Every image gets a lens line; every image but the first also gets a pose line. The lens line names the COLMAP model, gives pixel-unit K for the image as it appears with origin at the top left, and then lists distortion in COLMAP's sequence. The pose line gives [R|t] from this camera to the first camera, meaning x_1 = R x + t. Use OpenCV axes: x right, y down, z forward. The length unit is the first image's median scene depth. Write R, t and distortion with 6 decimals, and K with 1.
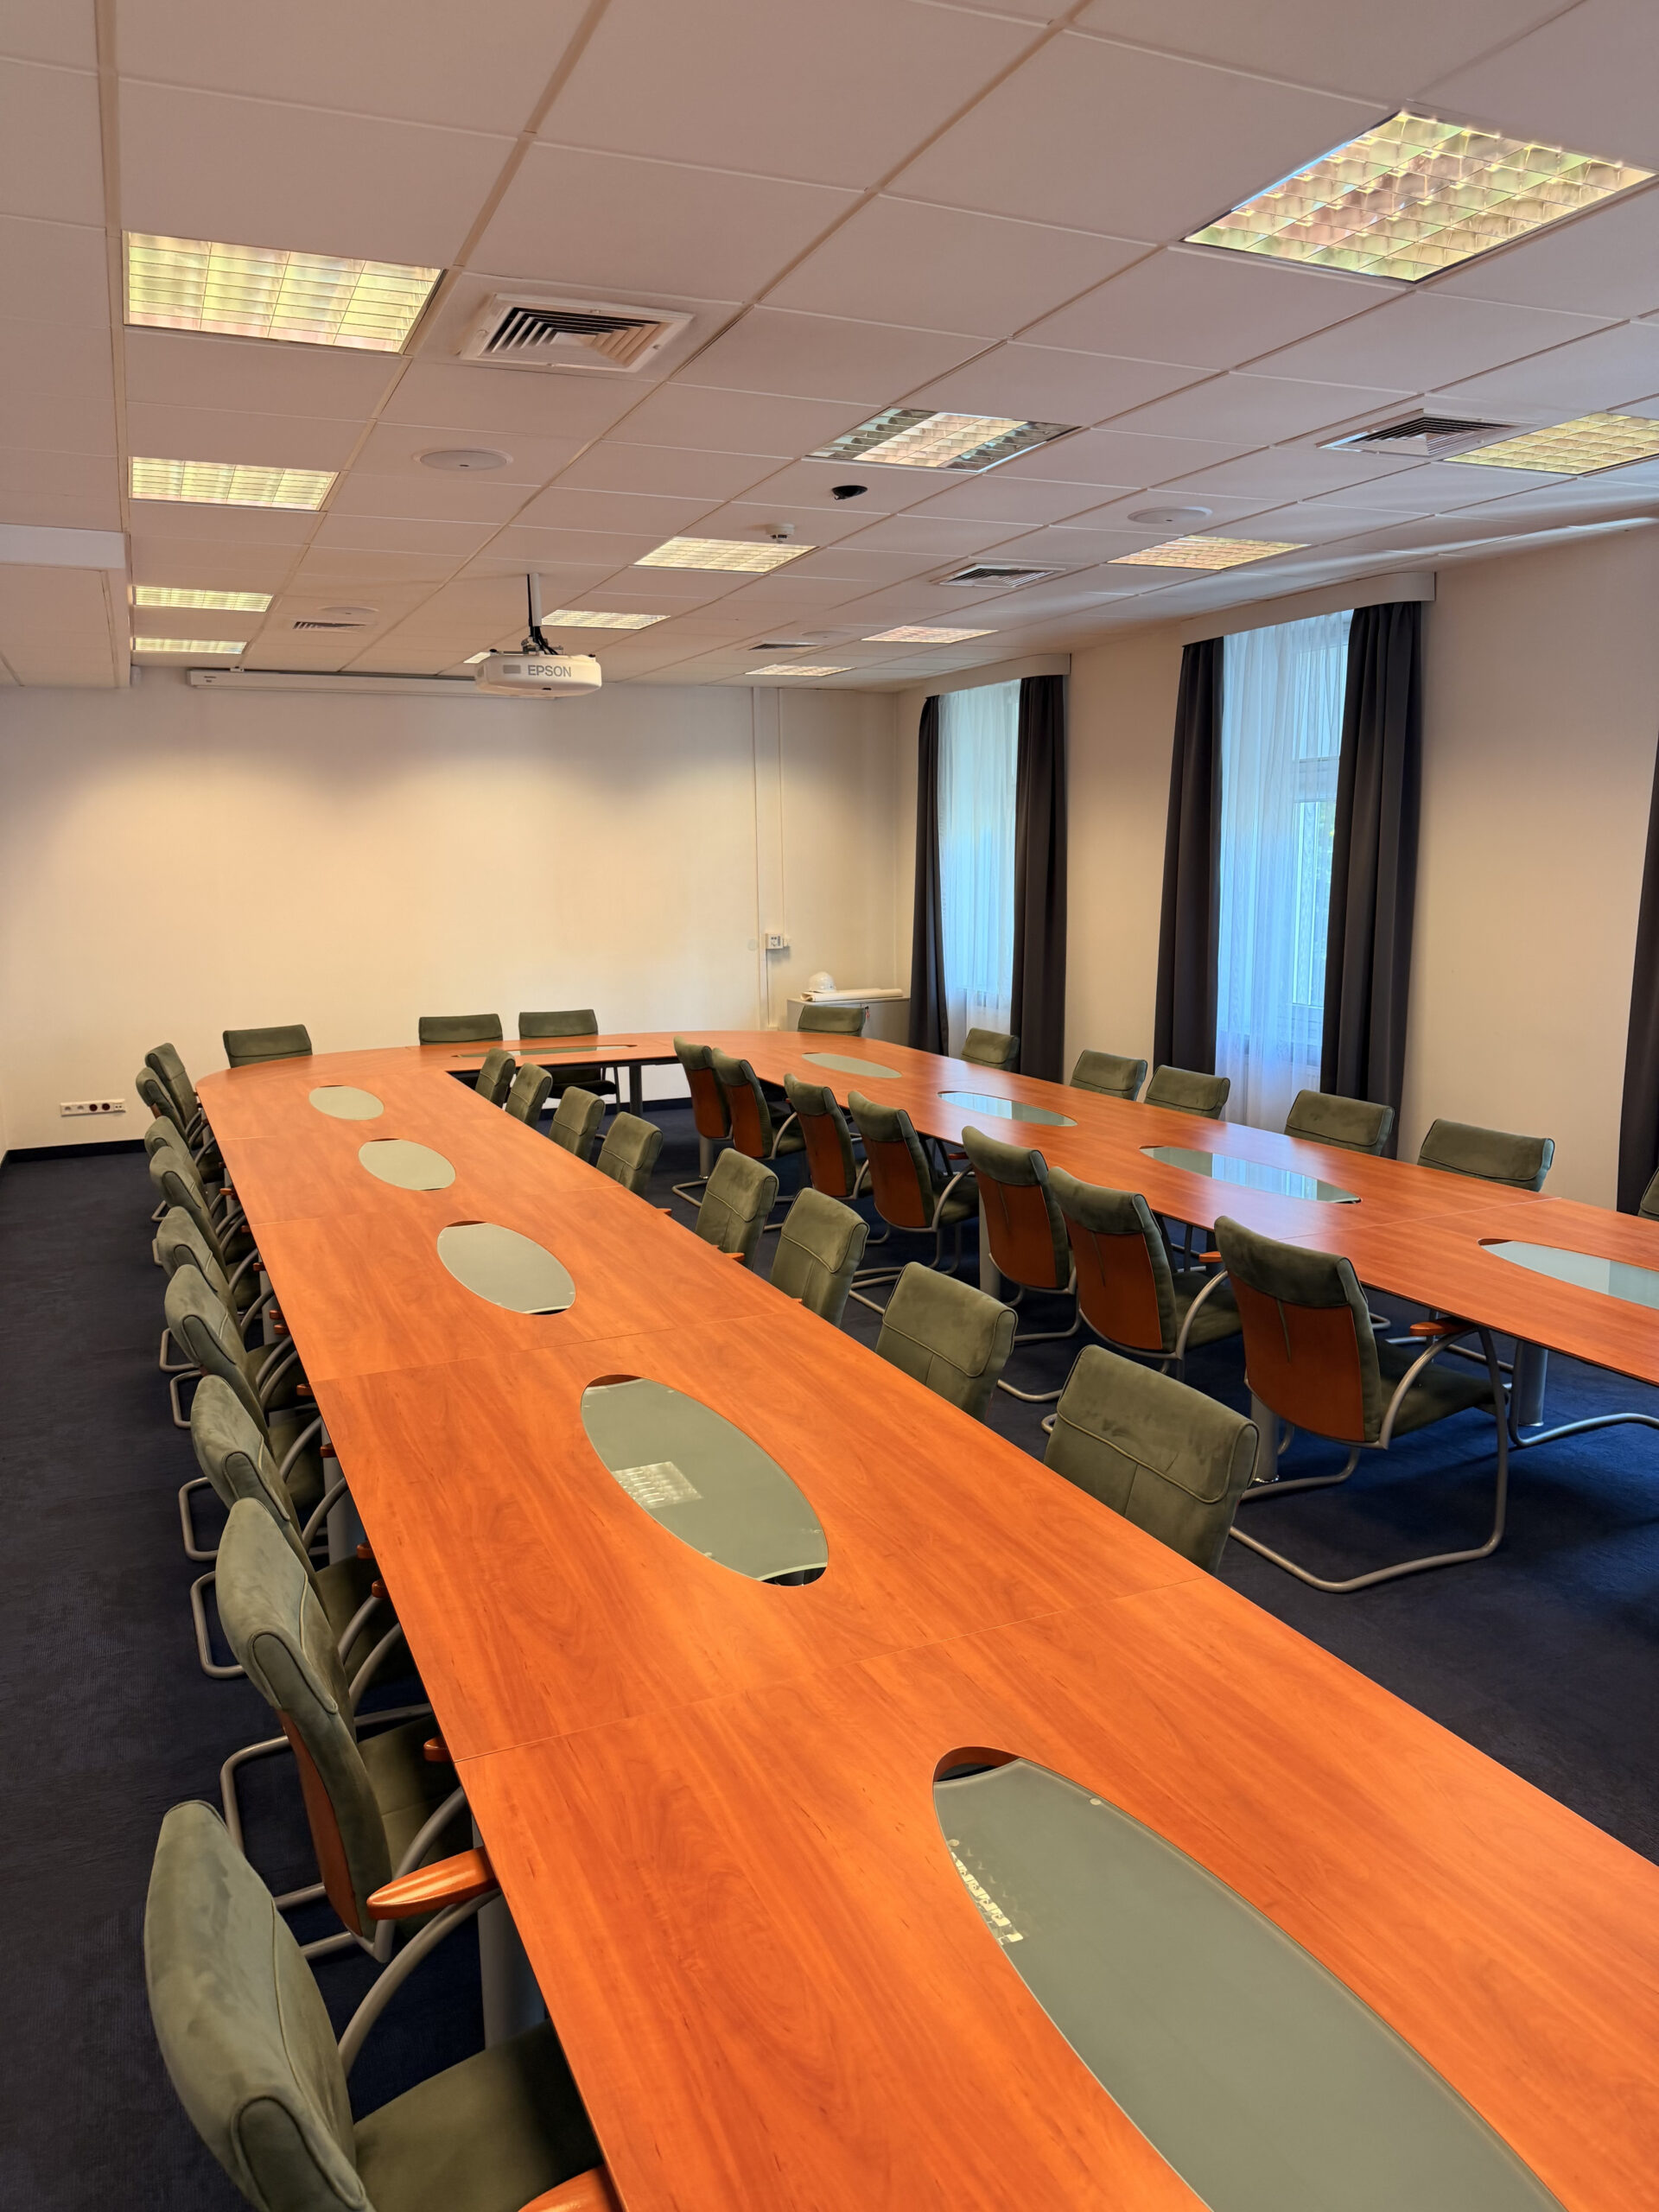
lens RADIAL K [[1568.6, 0, 848.9], [0, 1568.6, 1096.4], [0, 0, 1]] dist [0.128643, -0.259899]
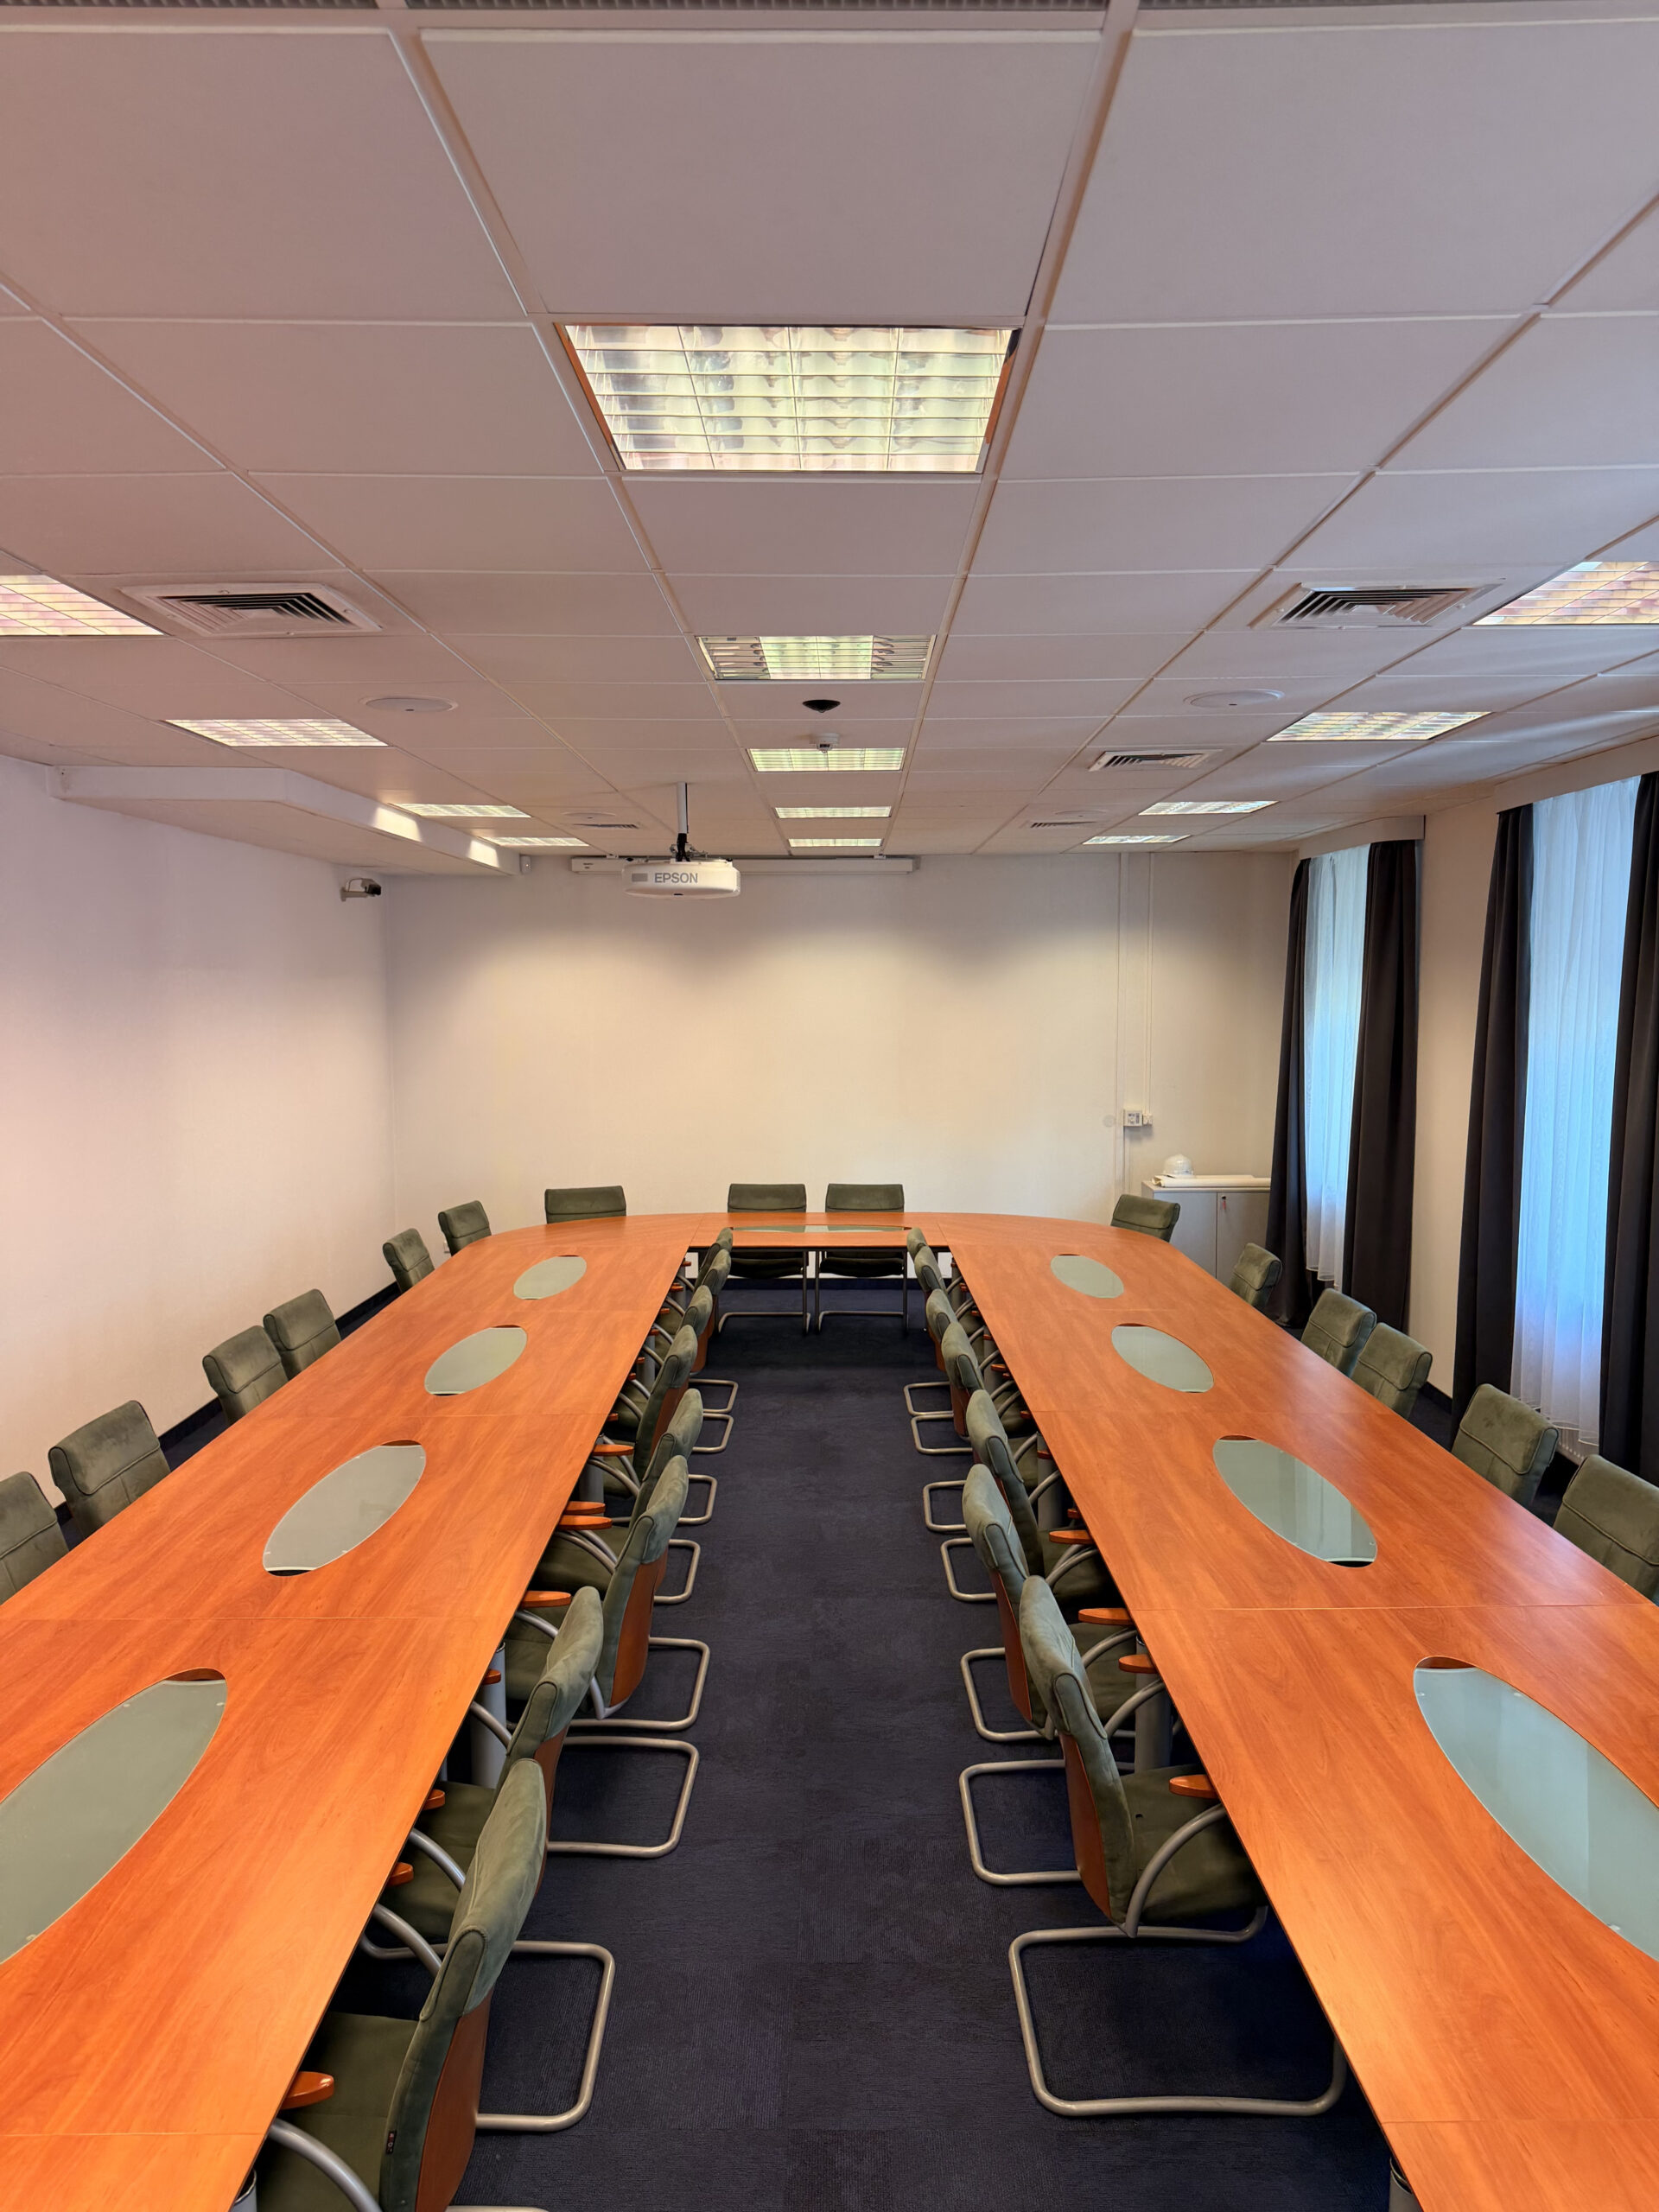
lens RADIAL K [[1568.6, 0, 848.9], [0, 1568.6, 1096.4], [0, 0, 1]] dist [0.128643, -0.259899]
pose [[0.912594, 0.043058, -0.406592, 0.247558], [-0.074046, 0.995401, -0.060784, -0.058575], [0.402105, 0.085578, 0.911585, 0.108223]]
